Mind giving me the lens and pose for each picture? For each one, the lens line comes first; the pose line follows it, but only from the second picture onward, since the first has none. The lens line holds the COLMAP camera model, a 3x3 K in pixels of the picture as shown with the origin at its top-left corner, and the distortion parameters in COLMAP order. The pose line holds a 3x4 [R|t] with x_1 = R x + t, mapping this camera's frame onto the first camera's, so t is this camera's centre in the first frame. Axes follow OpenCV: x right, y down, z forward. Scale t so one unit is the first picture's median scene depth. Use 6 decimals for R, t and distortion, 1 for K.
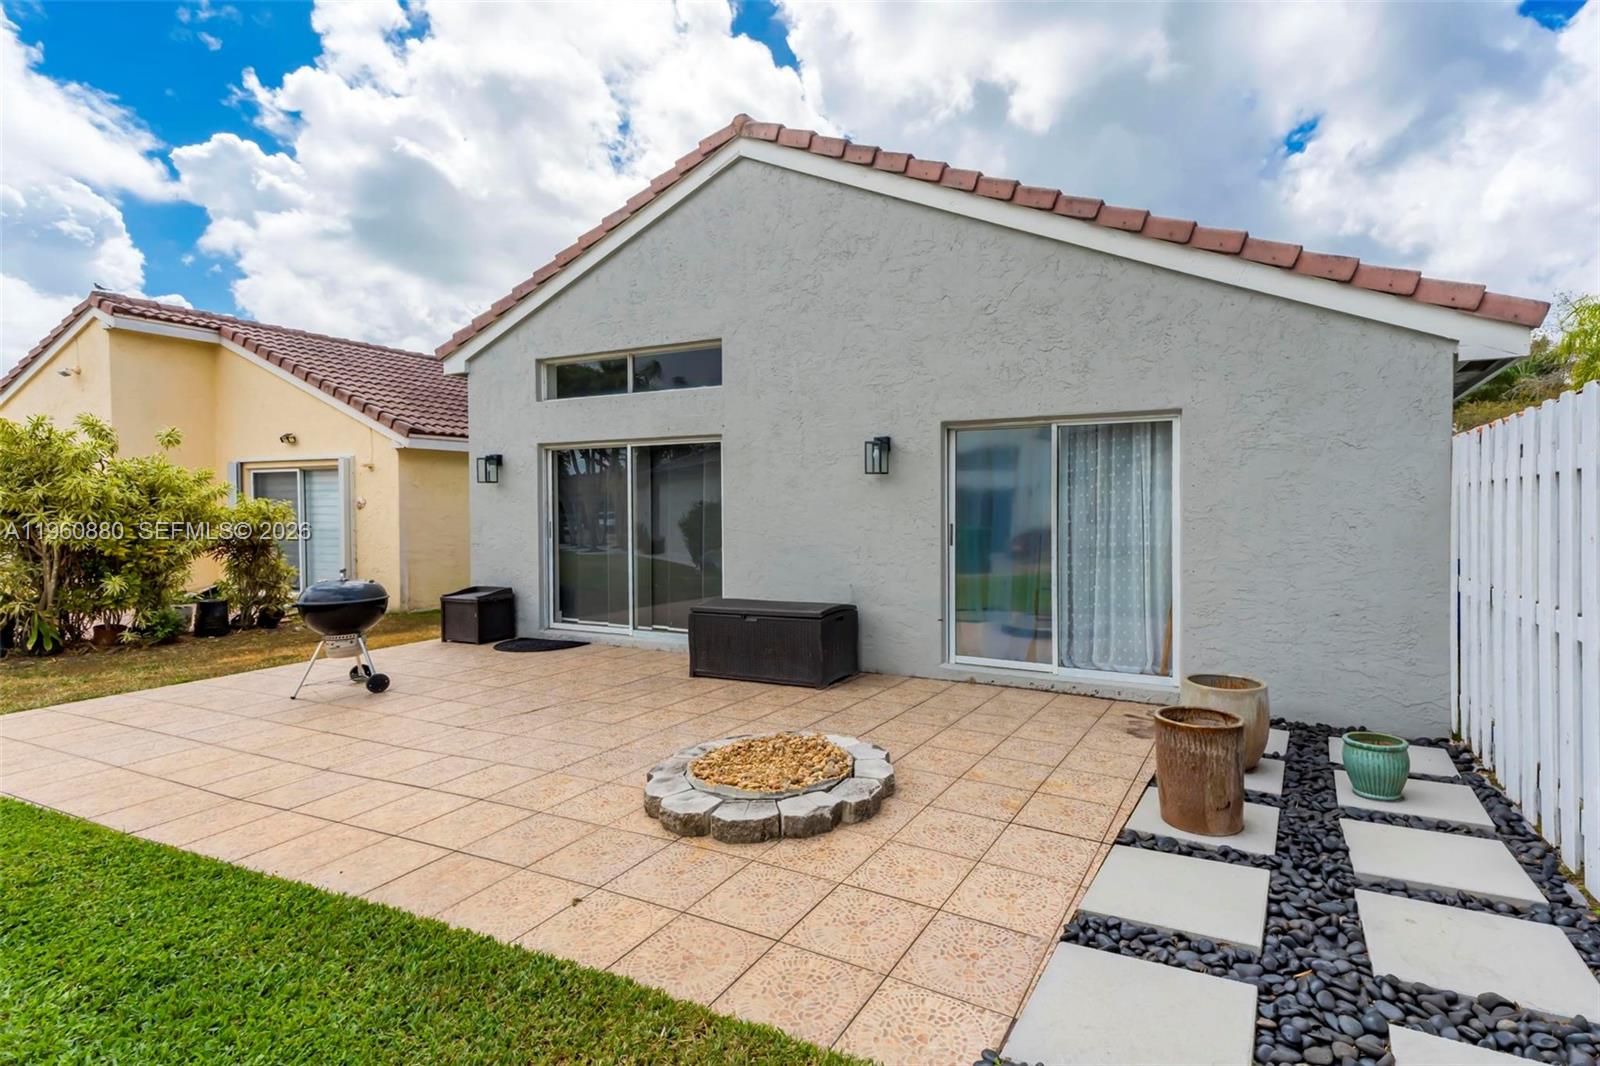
lens RADIAL K [[864.2, 0, 800.9], [0, 864.2, 508.0], [0, 0, 1]] dist [0.054600, -0.000207]
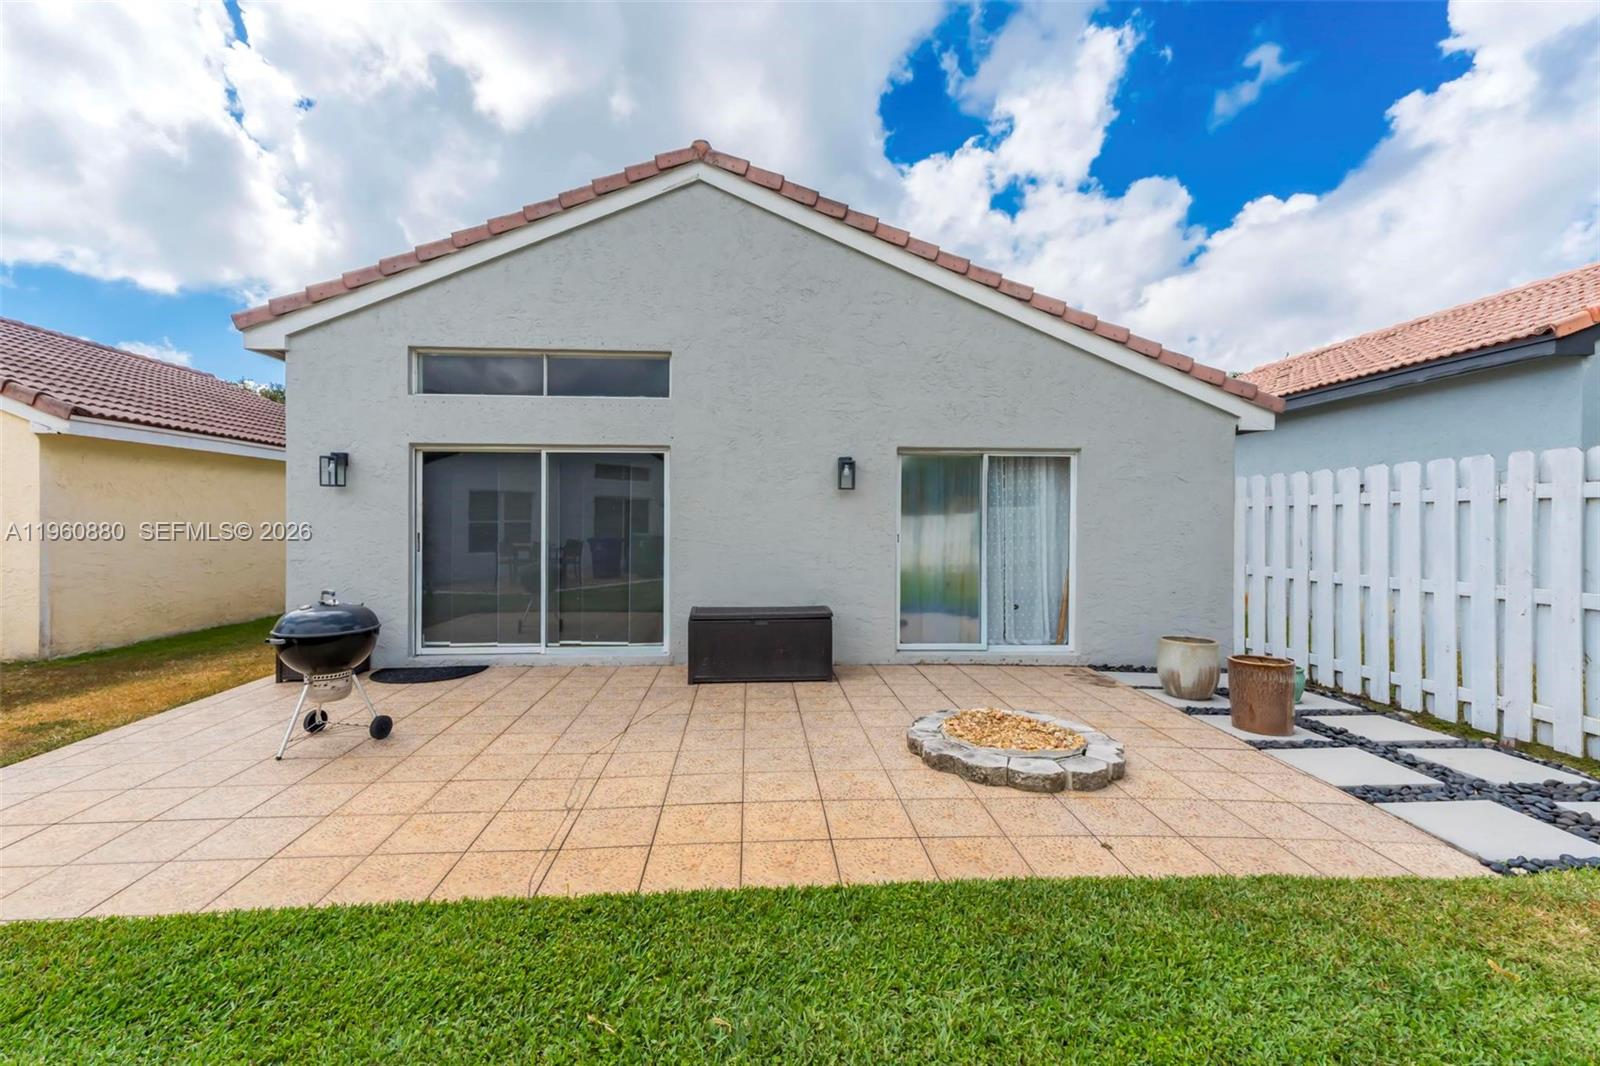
lens RADIAL K [[822.6, 0, 799.4], [0, 822.6, 512.4], [0, 0, 1]] dist [0.051324, -0.000253]
pose [[0.846975, 0.011134, 0.531516, -0.530102], [-0.005315, 0.999908, -0.012476, 0.004590], [-0.531606, 0.007742, 0.846956, 0.111551]]
